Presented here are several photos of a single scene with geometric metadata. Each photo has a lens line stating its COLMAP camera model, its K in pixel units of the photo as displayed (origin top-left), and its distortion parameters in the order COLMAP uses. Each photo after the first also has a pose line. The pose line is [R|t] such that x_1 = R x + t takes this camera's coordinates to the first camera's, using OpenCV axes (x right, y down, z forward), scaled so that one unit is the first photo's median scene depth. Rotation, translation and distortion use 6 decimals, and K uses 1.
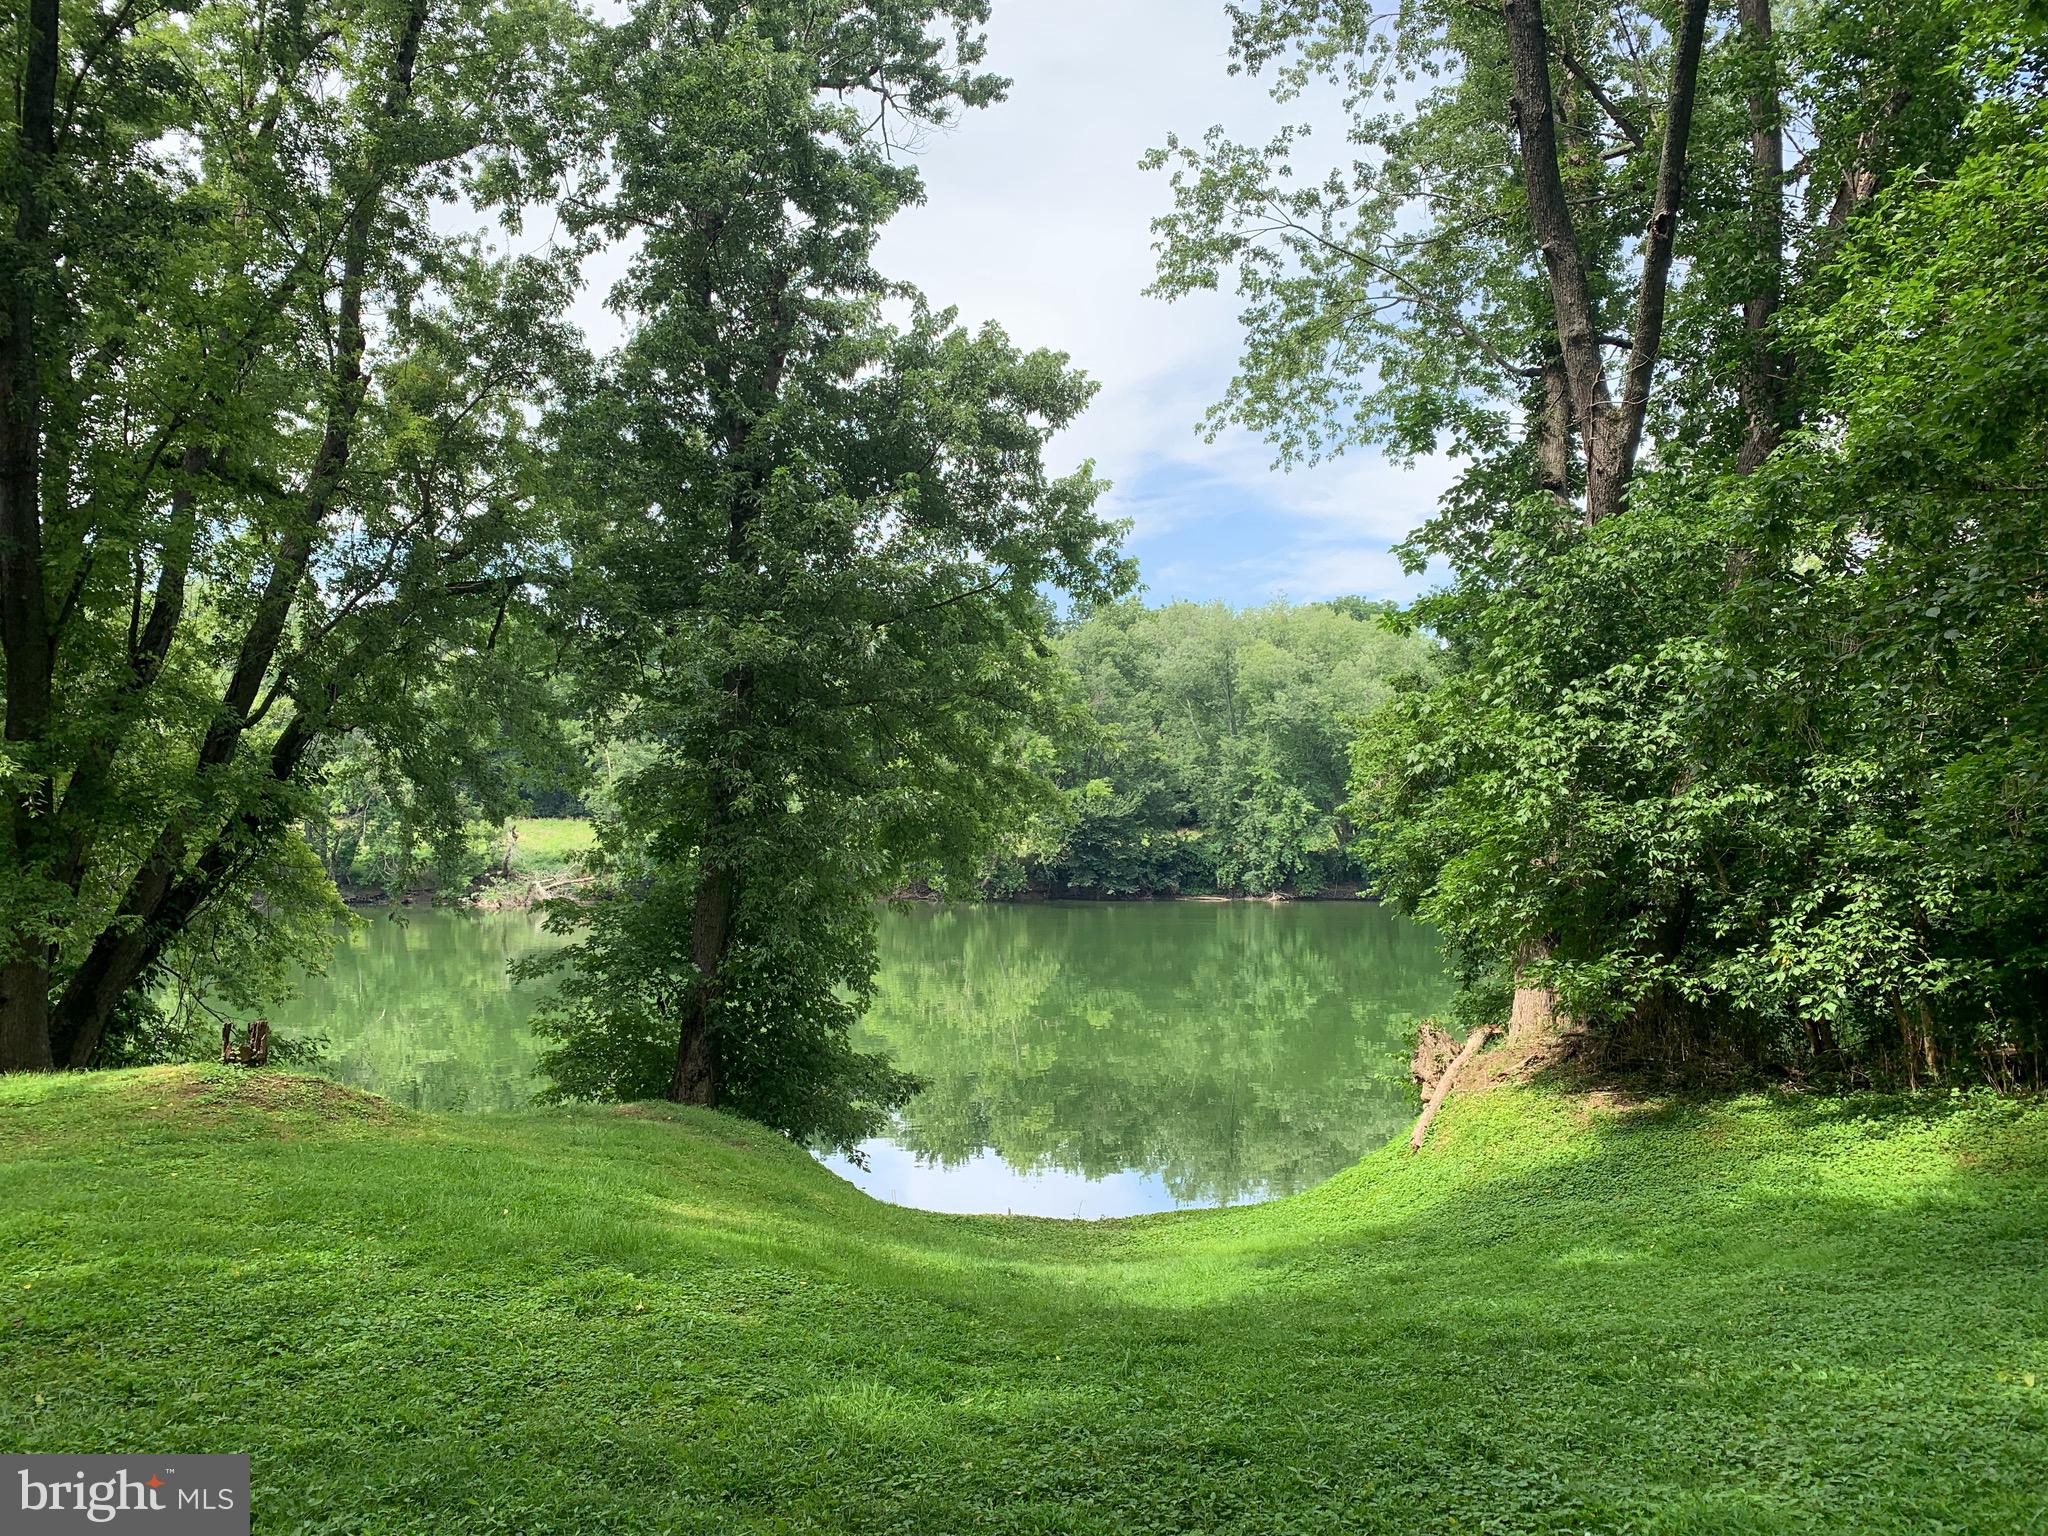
lens RADIAL K [[1548.8, 0, 1026.0], [0, 1548.8, 734.7], [0, 0, 1]] dist [0.247247, -0.456210]
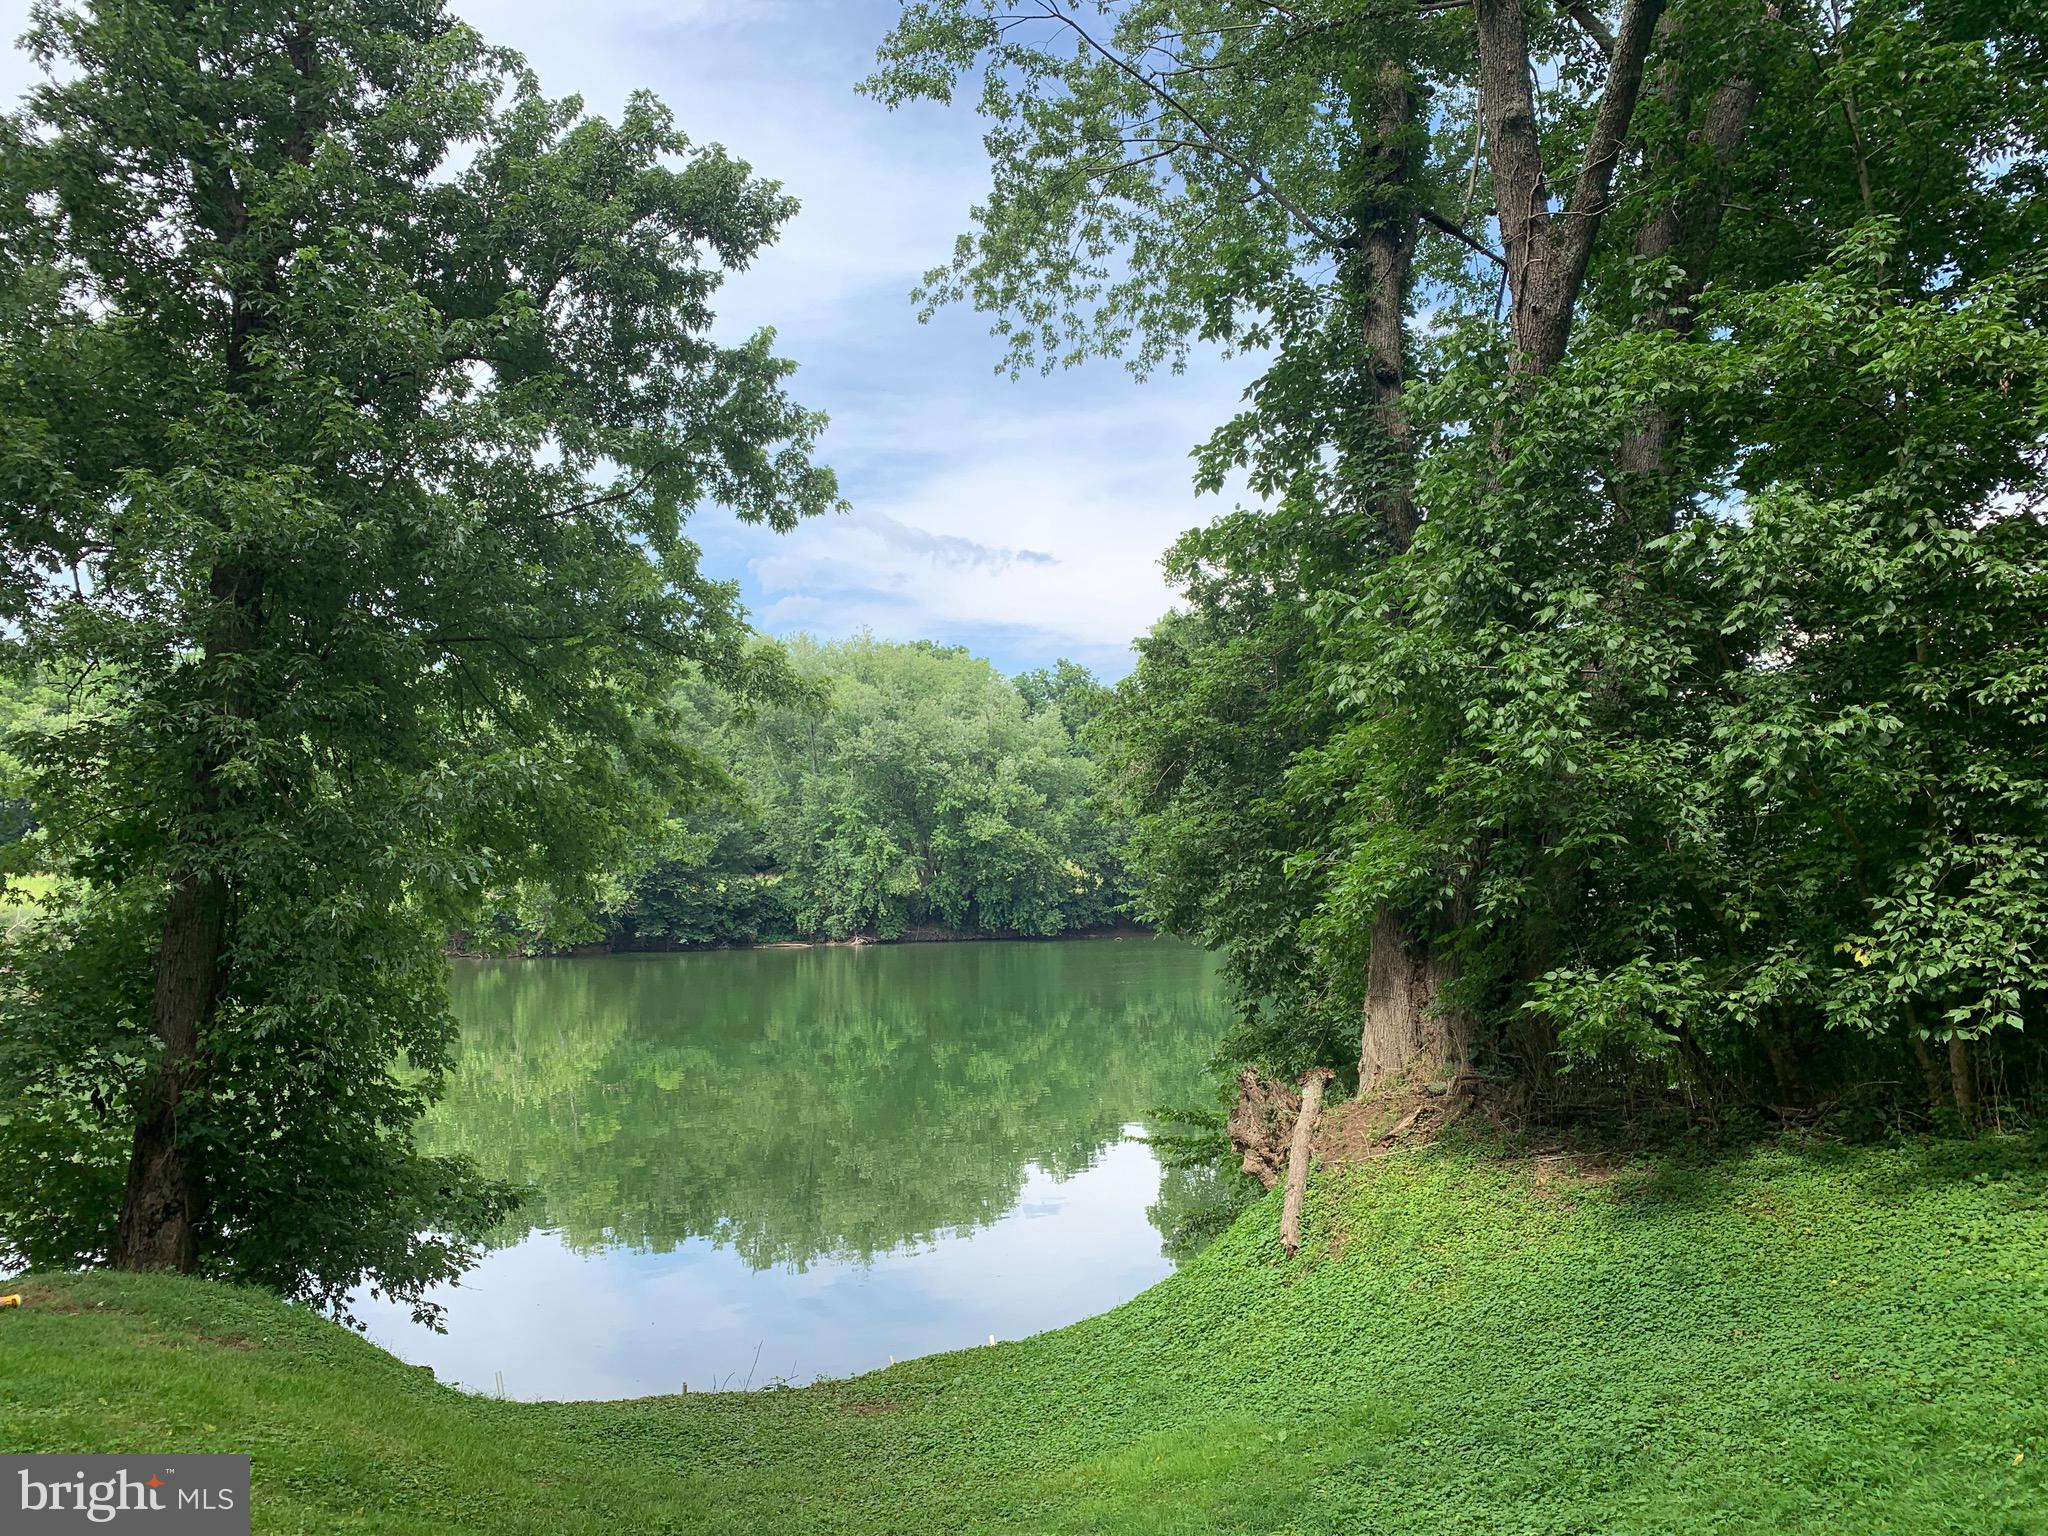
lens RADIAL K [[1548.1, 0, 1024.0], [0, 1548.1, 768.0], [0, 0, 1]] dist [0.054511, -0.030233]
pose [[0.959536, 0.006220, 0.281517, -0.049341], [-0.002851, 0.999919, -0.012377, 0.039998], [-0.281571, 0.011073, 0.959477, 0.264279]]
